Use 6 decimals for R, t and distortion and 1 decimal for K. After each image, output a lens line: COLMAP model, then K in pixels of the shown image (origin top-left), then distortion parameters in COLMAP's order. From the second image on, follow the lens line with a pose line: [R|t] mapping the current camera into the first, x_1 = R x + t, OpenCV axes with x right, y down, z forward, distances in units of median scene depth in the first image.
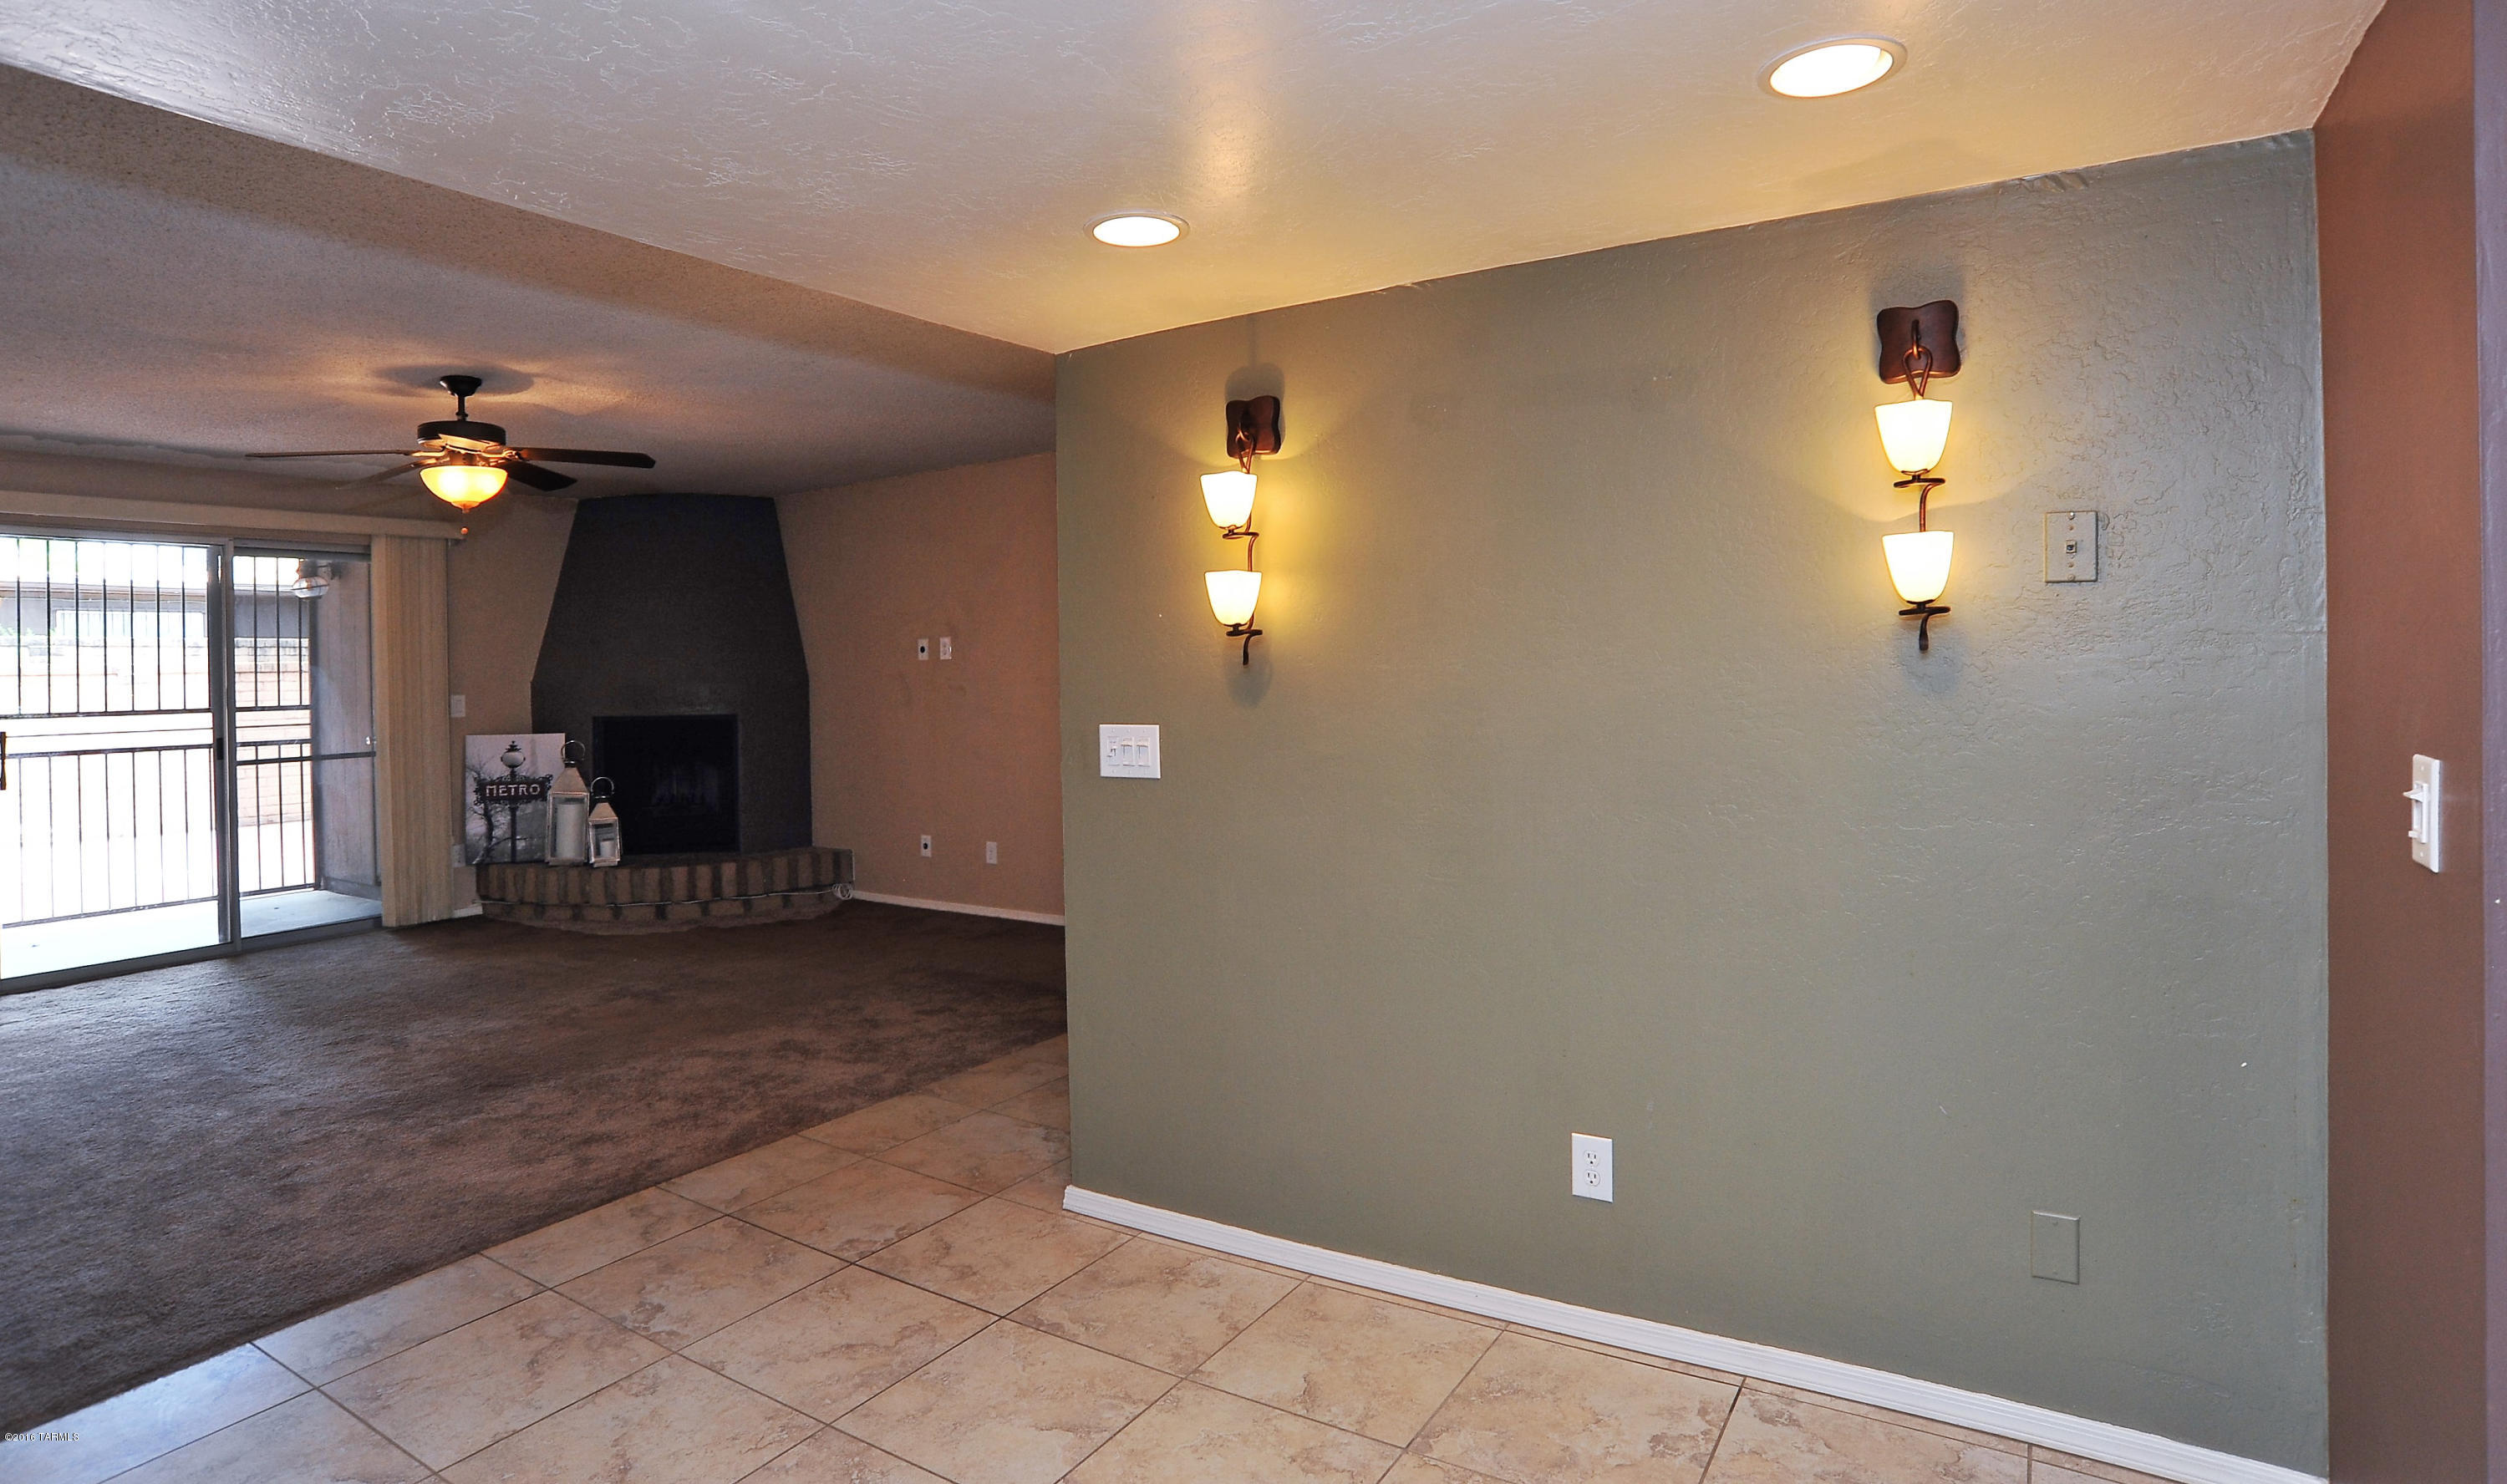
lens RADIAL K [[1314.2, 0, 1219.3], [0, 1314.2, 671.3], [0, 0, 1]] dist [-0.060627, 0.021555]
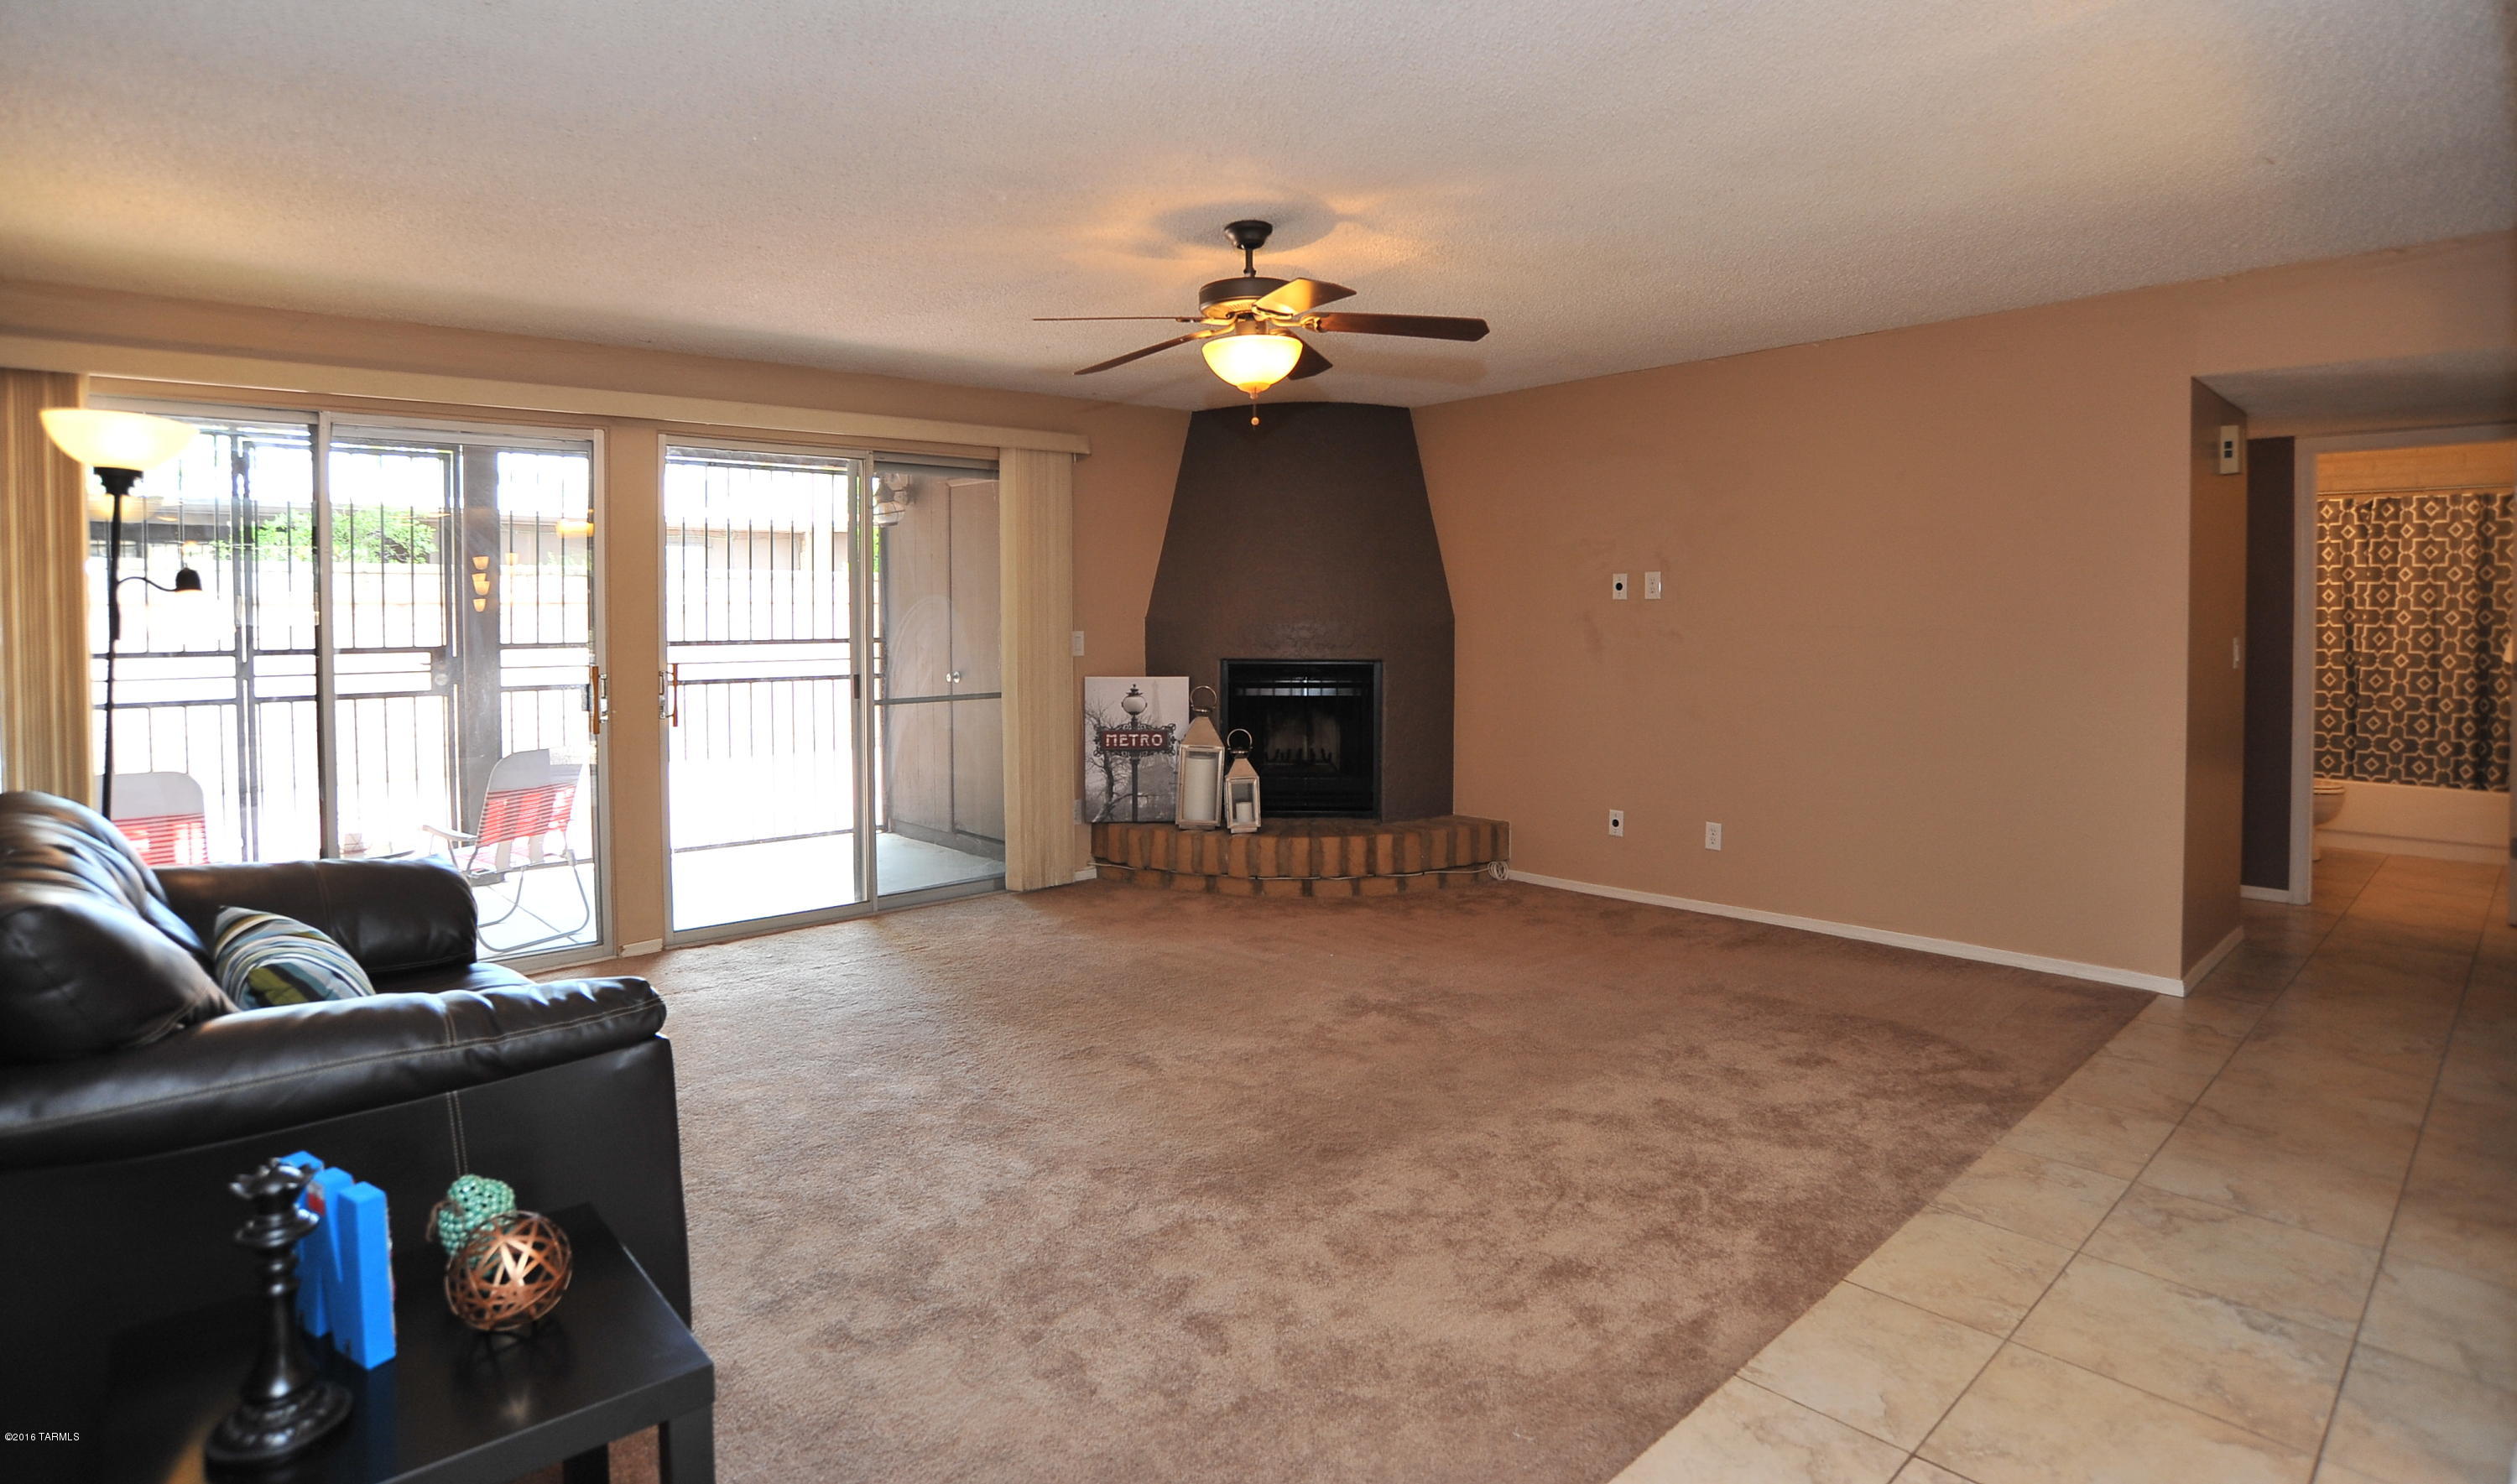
lens RADIAL K [[1319.5, 0, 1290.8], [0, 1319.5, 646.3], [0, 0, 1]] dist [-0.060627, 0.021555]
pose [[0.976465, 0.021187, -0.214631, -0.265171], [-0.016383, 0.999574, 0.024136, 0.004690], [0.215051, -0.020052, 0.976397, 0.153832]]
